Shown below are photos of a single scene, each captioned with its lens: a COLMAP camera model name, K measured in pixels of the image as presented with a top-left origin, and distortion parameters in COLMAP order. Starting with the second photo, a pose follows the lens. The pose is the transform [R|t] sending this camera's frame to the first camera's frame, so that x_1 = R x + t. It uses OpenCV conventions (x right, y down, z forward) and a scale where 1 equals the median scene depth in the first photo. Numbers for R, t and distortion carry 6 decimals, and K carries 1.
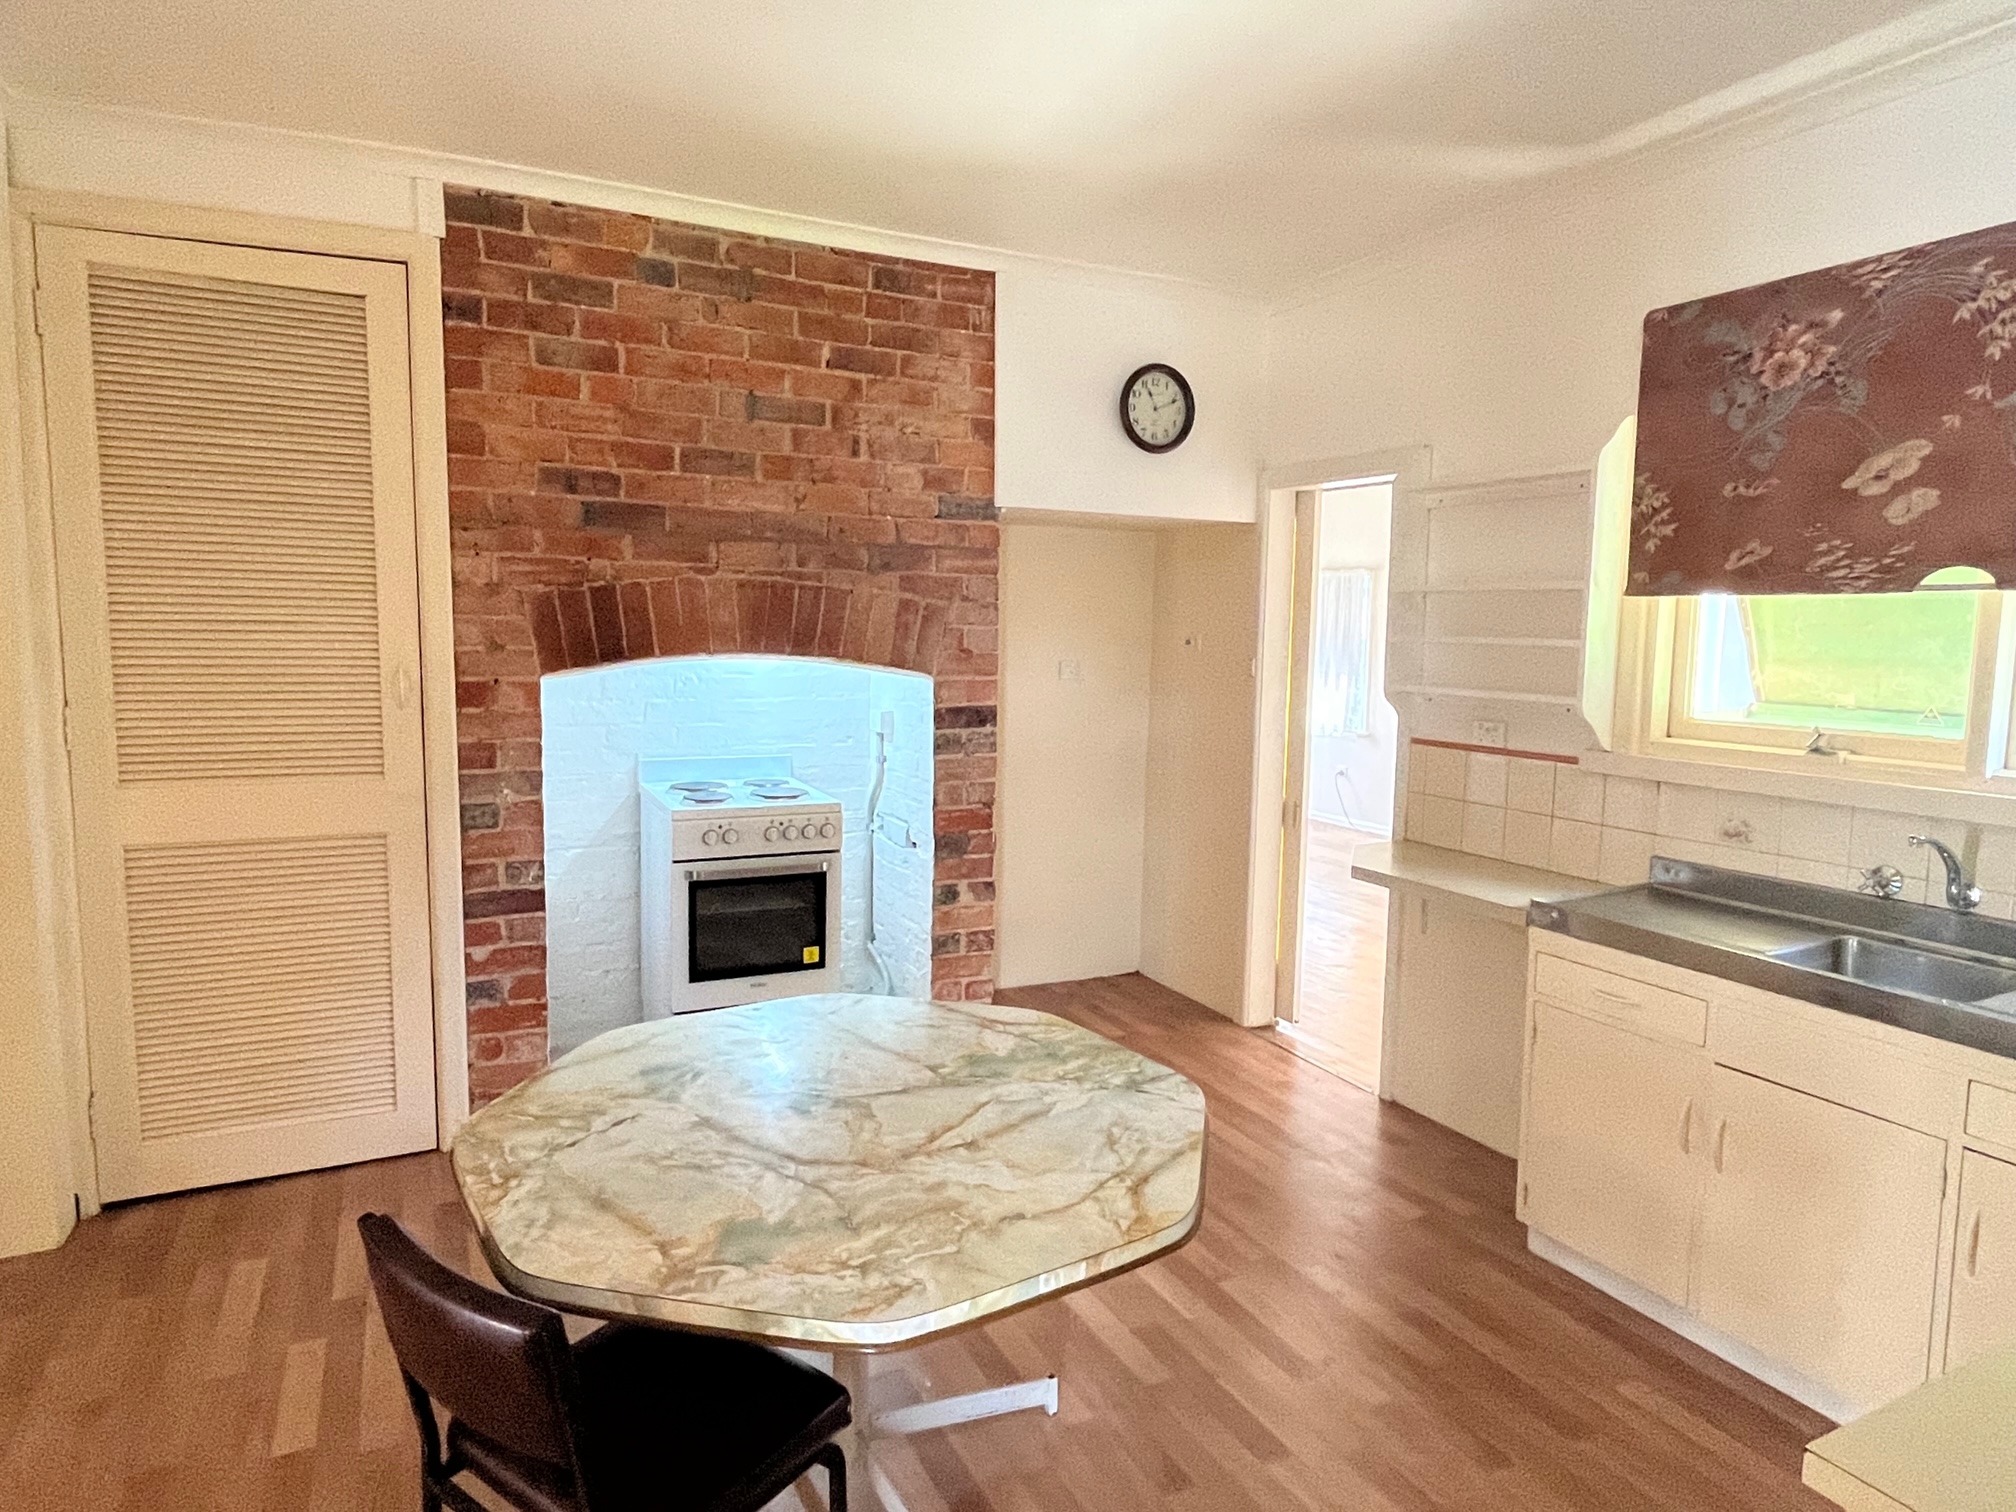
lens RADIAL K [[1192.4, 0, 1009.6], [0, 1192.4, 754.9], [0, 0, 1]] dist [-0.003649, -0.000889]
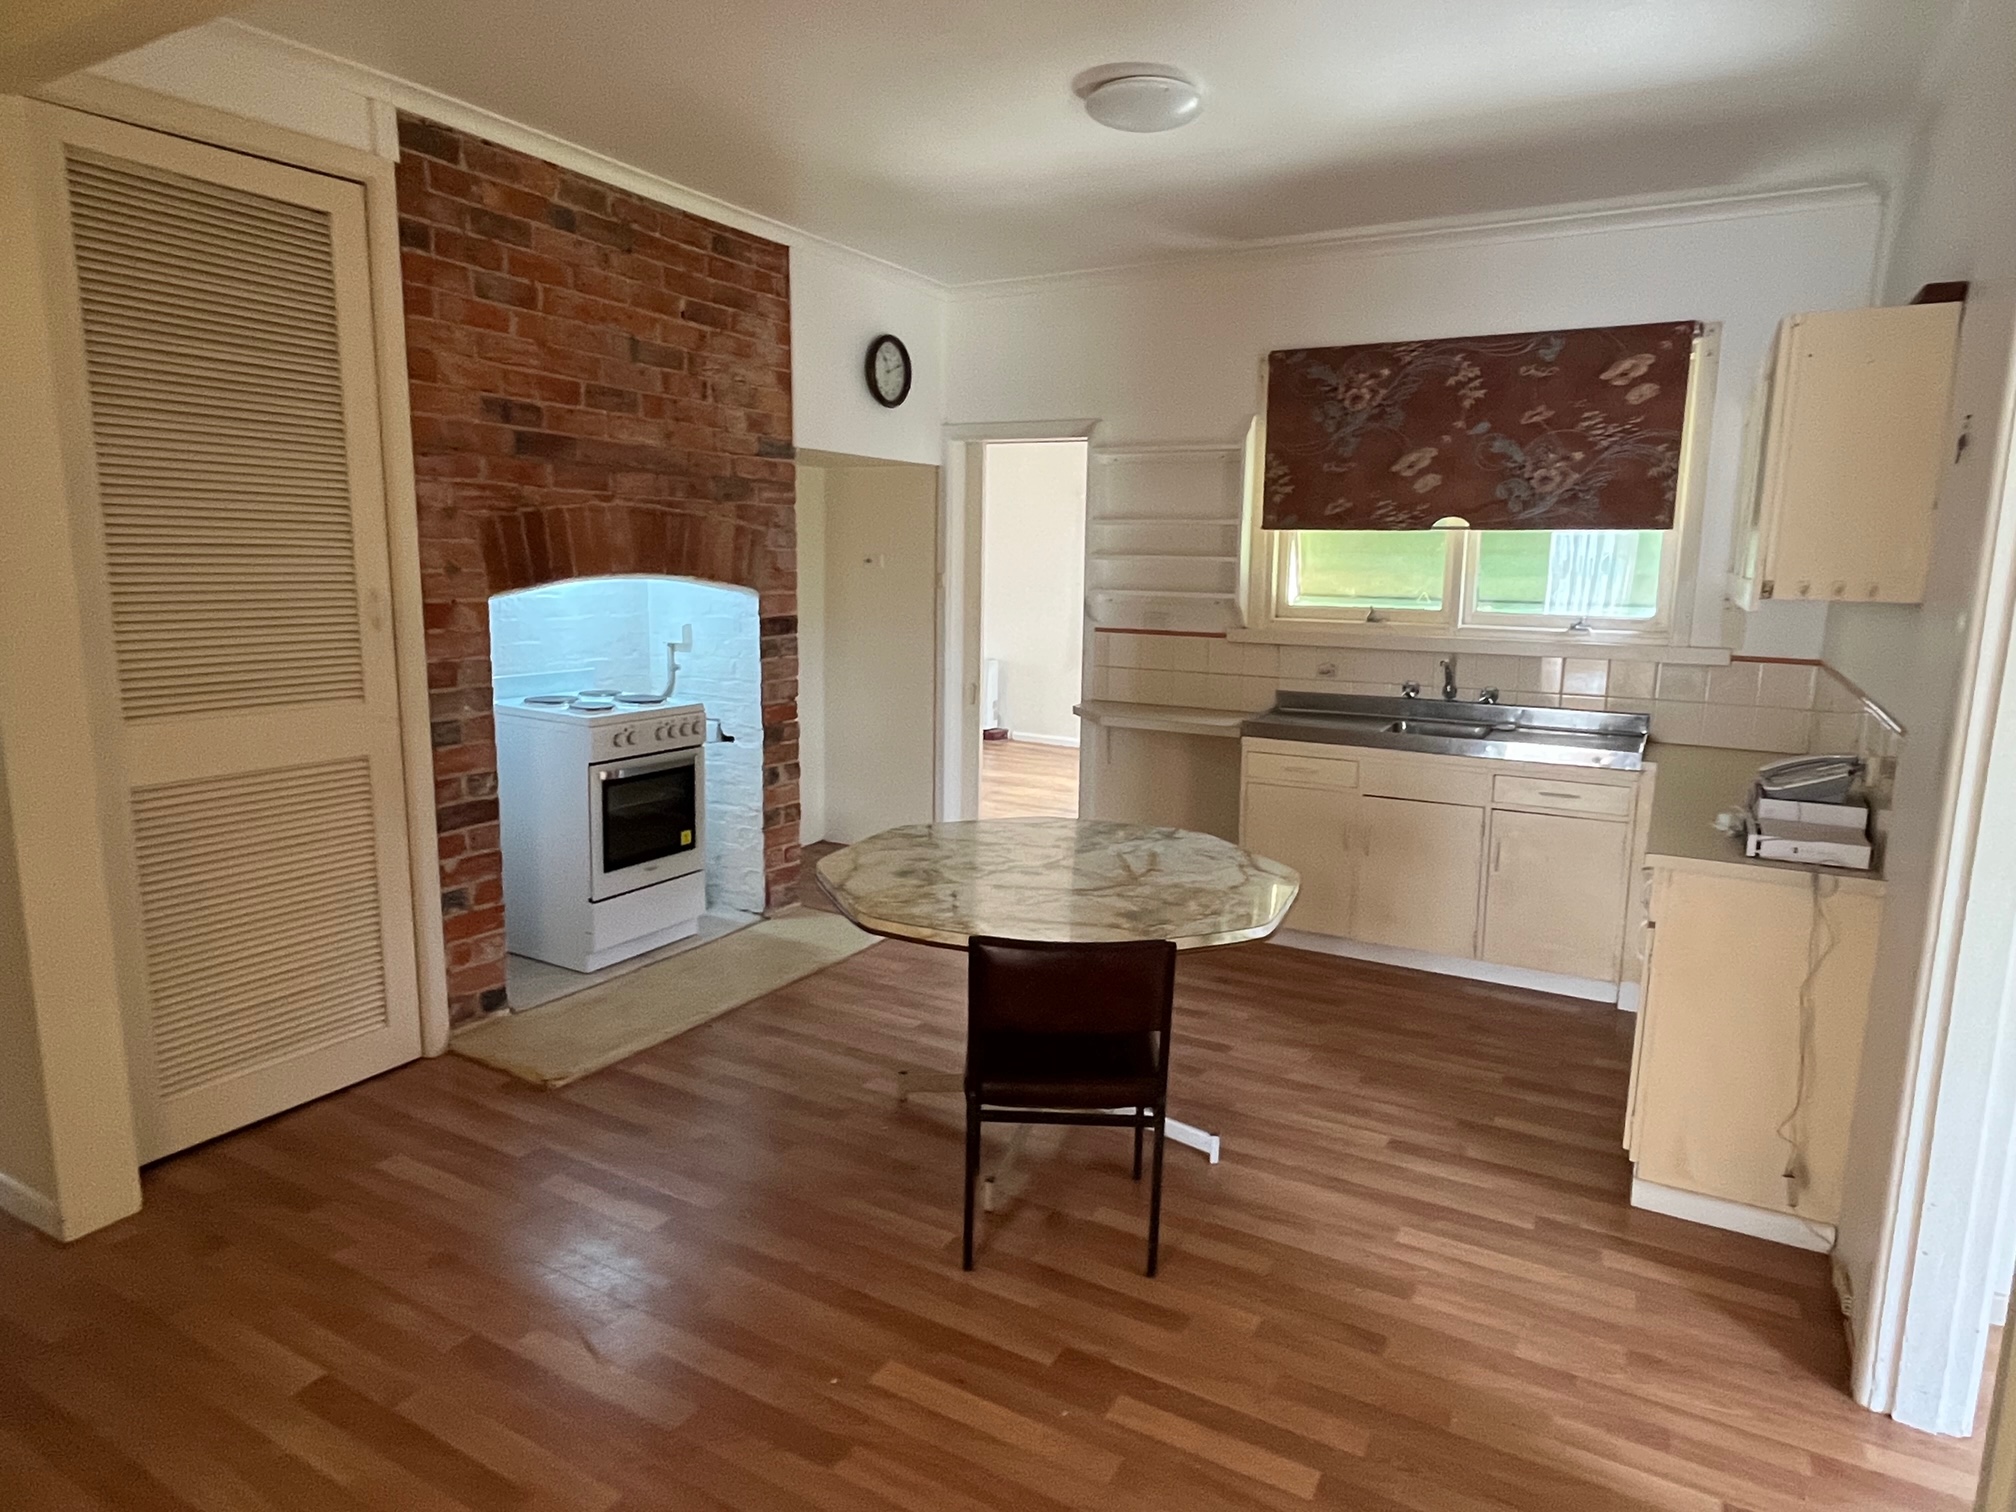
lens RADIAL K [[1192.4, 0, 1000.6], [0, 1192.4, 750.8], [0, 0, 1]] dist [-0.003649, -0.000889]
pose [[0.829885, -0.094208, 0.549924, -0.622163], [0.059234, 0.994948, 0.081056, 0.011133], [-0.554782, -0.034693, 0.831272, -0.137214]]
